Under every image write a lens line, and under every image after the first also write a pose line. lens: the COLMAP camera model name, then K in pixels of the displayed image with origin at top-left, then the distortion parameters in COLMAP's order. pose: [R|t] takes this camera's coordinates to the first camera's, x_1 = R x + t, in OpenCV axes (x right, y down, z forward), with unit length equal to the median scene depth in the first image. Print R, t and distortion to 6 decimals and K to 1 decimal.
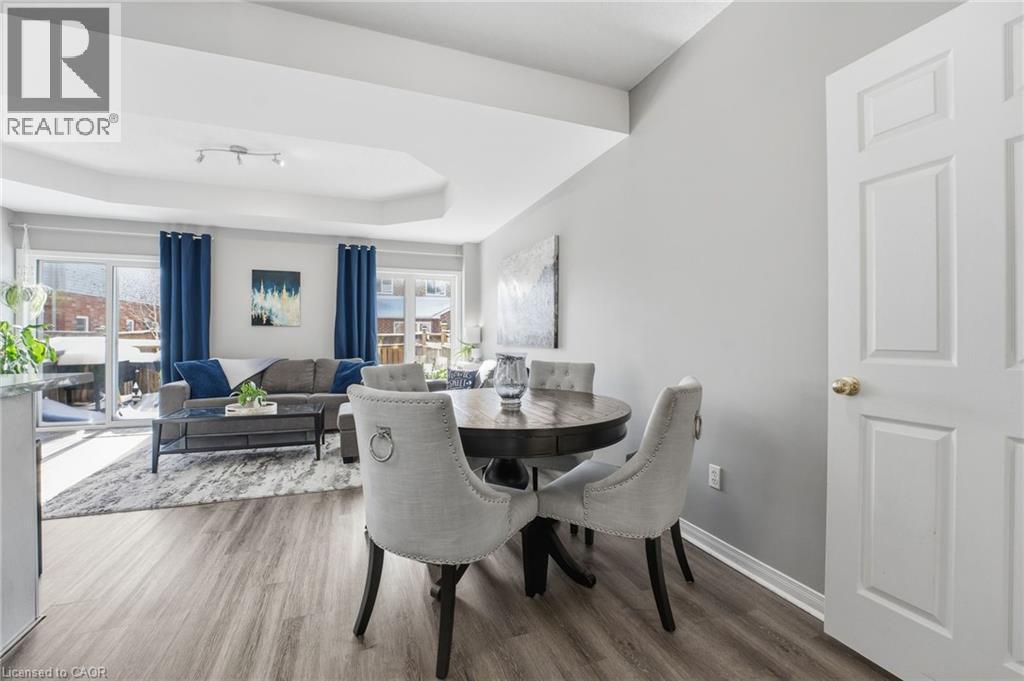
lens RADIAL K [[422.5, 0, 505.4], [0, 422.5, 336.1], [0, 0, 1]] dist [-0.017211, 0.000463]
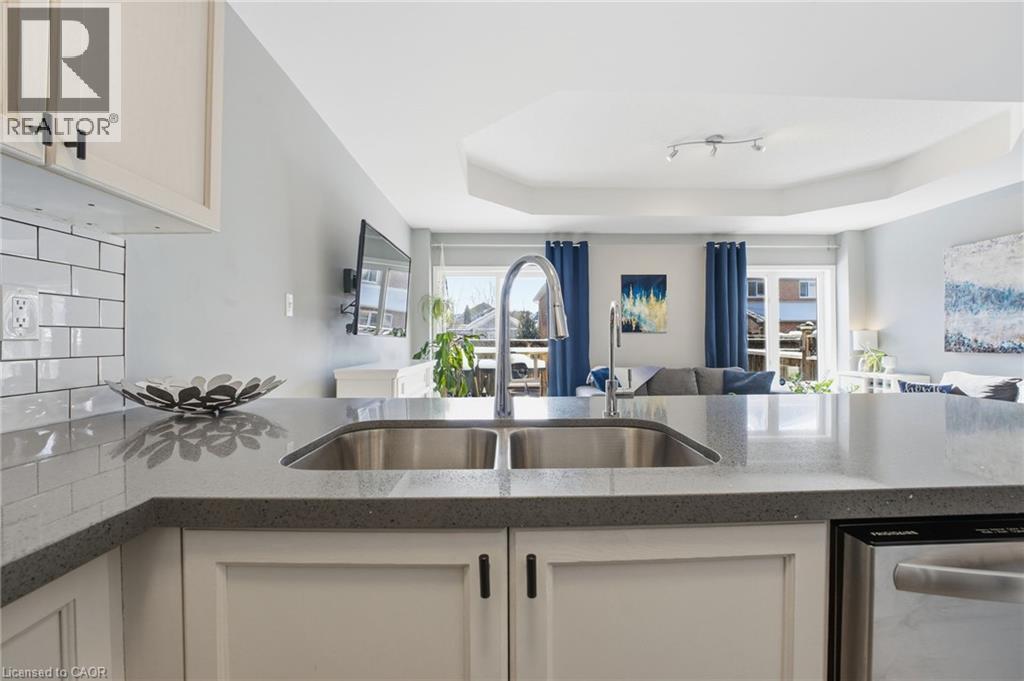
lens RADIAL K [[422.5, 0, 516.2], [0, 422.5, 340.4], [0, 0, 1]] dist [-0.017211, 0.000463]
pose [[0.949129, -0.008240, -0.314779, -0.523667], [0.008624, 0.999963, -0.000171, -0.008858], [0.314768, -0.002553, 0.949165, -0.002076]]
